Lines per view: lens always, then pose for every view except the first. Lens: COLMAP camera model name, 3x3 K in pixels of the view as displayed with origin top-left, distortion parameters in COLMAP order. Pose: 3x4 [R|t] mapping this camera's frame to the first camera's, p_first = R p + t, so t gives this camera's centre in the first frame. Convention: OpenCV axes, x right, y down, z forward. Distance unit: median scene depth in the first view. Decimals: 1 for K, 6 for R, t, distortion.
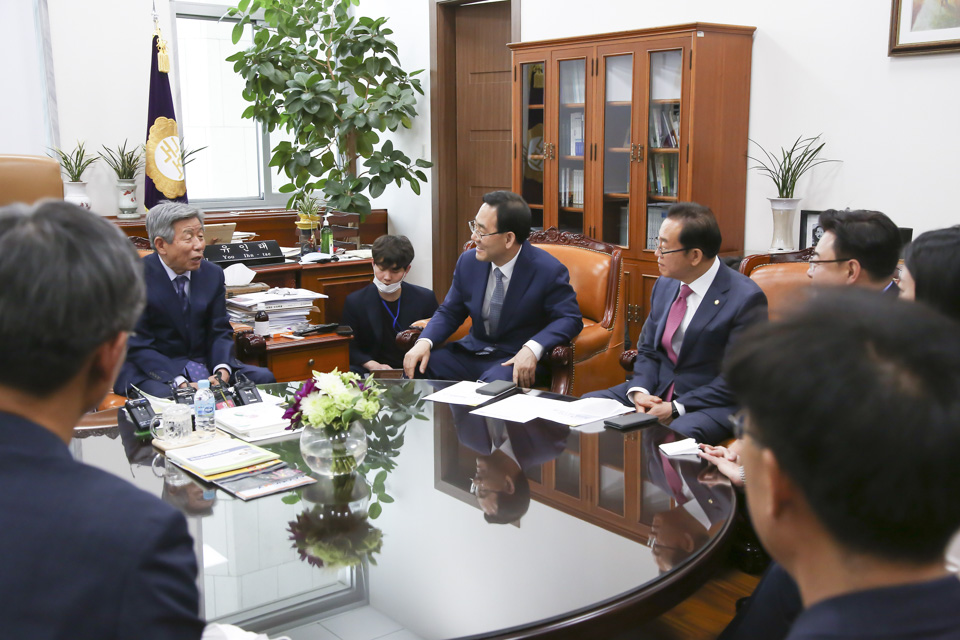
lens RADIAL K [[1016.6, 0, 480.0], [0, 1016.6, 320.0], [0, 0, 1]] dist [0.045089, 0.009747]
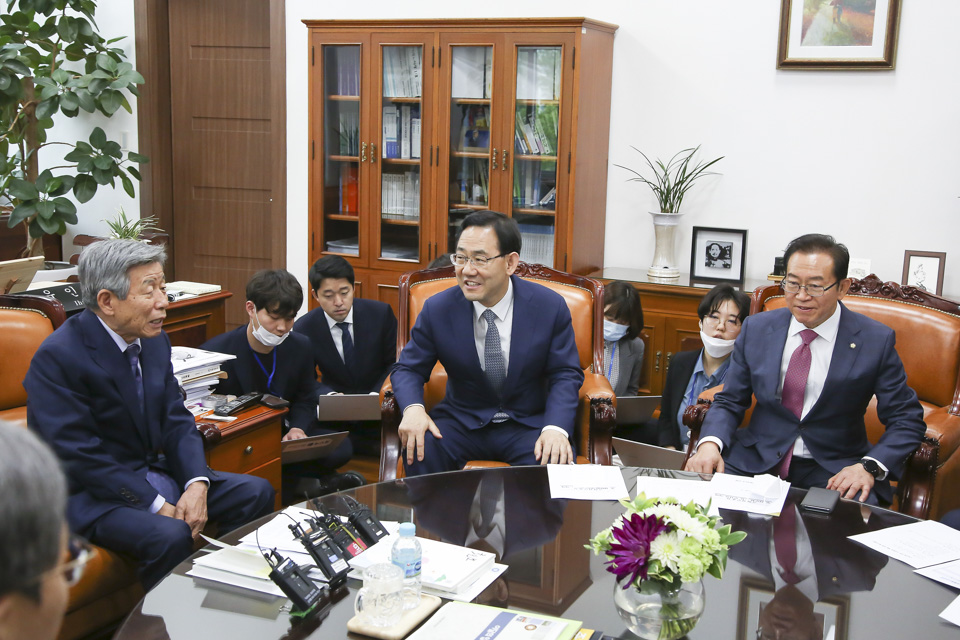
lens RADIAL K [[1113.9, 0, 487.3], [0, 1113.9, 307.6], [0, 0, 1]] dist [0.036067, 0.078467]
pose [[0.891025, -0.049447, 0.451254, -0.281939], [0.049146, 0.998715, 0.012394, -0.048150], [-0.451287, 0.011134, 0.892310, 0.149086]]
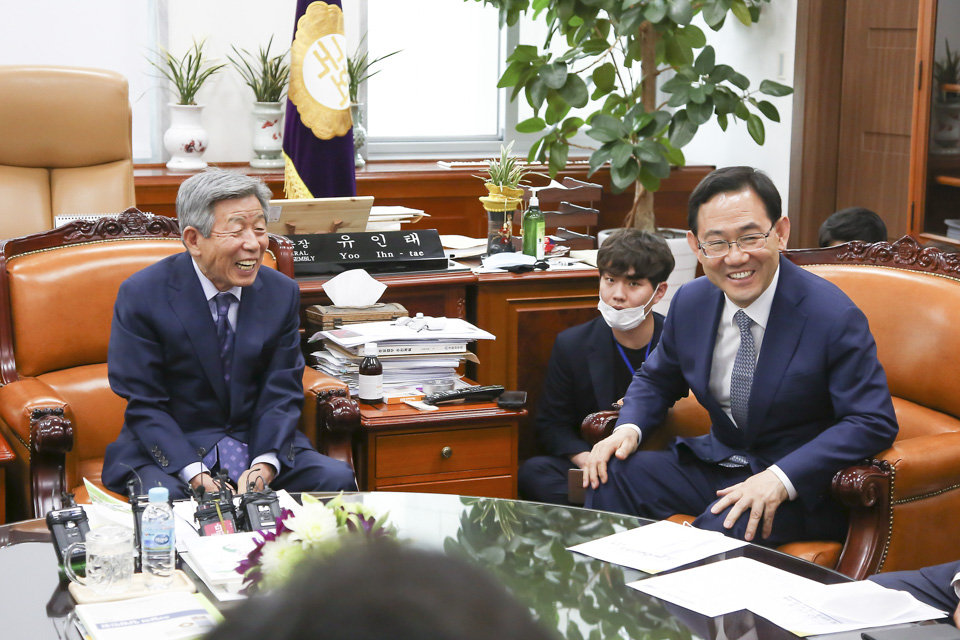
lens RADIAL K [[1847.4, 0, 477.8], [0, 1847.4, 265.4], [0, 0, 1]] dist [0.231670, 0.052763]
pose [[0.958432, 0.057335, -0.279500, 0.102986], [-0.067882, 0.997295, -0.028197, -0.026556], [0.277128, 0.045998, 0.959731, 0.000774]]
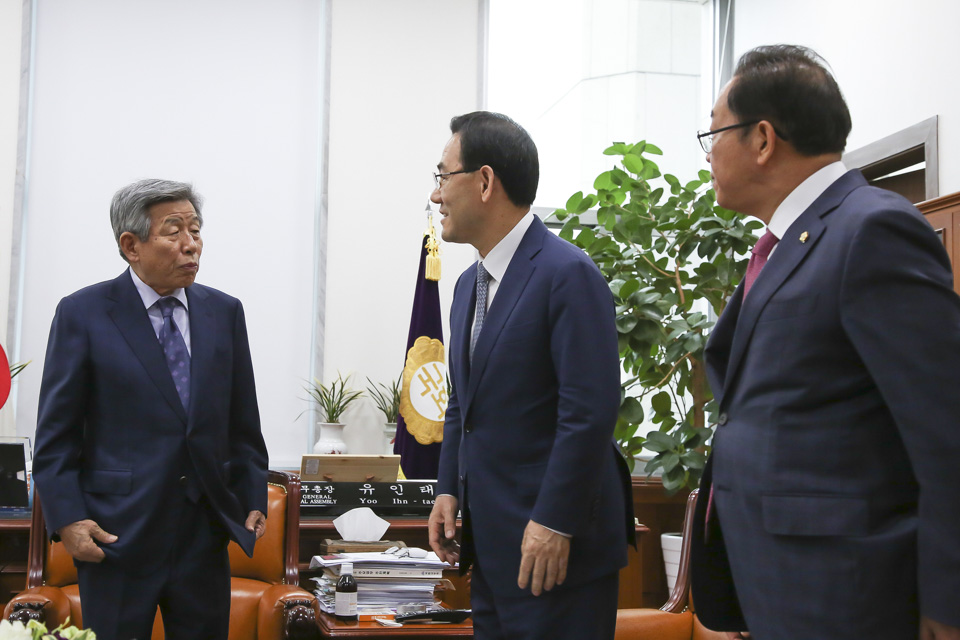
lens RADIAL K [[1280.4, 0, 437.4], [0, 1280.4, 321.1], [0, 0, 1]] dist [0.004628, -0.005630]
pose [[0.890855, -0.013815, -0.454078, 0.150694], [-0.106331, 0.965431, -0.237983, 0.016611], [0.441669, 0.260291, 0.858590, 0.227481]]
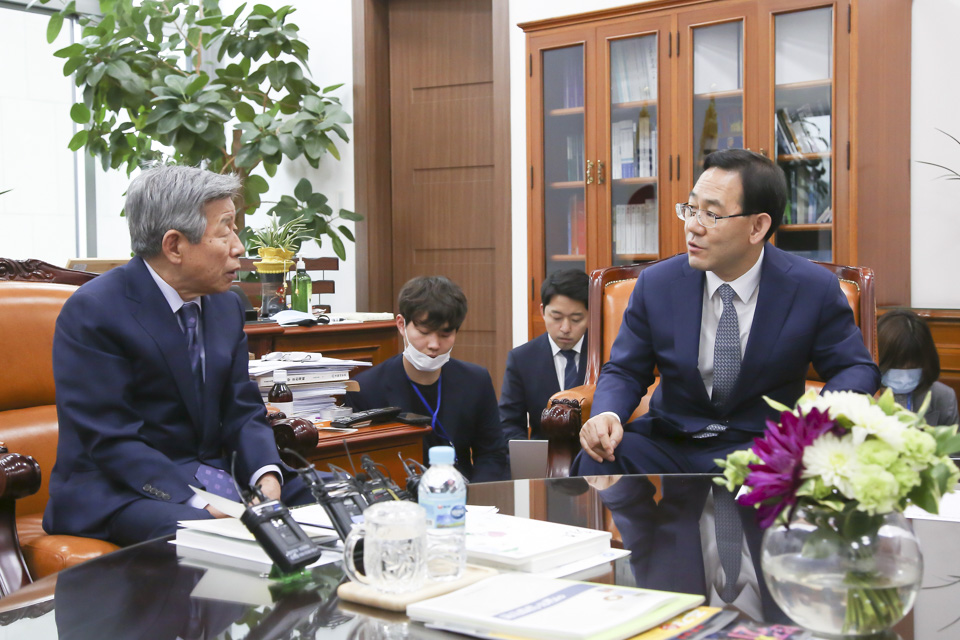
lens RADIAL K [[1275.9, 0, 482.9], [0, 1275.9, 295.3], [0, 0, 1]] dist [0.093545, 0.005120]
pose [[0.980341, -0.012740, 0.196898, -0.184049], [0.042452, 0.988161, -0.147431, 0.038826], [-0.192689, 0.152892, 0.969276, 0.218923]]
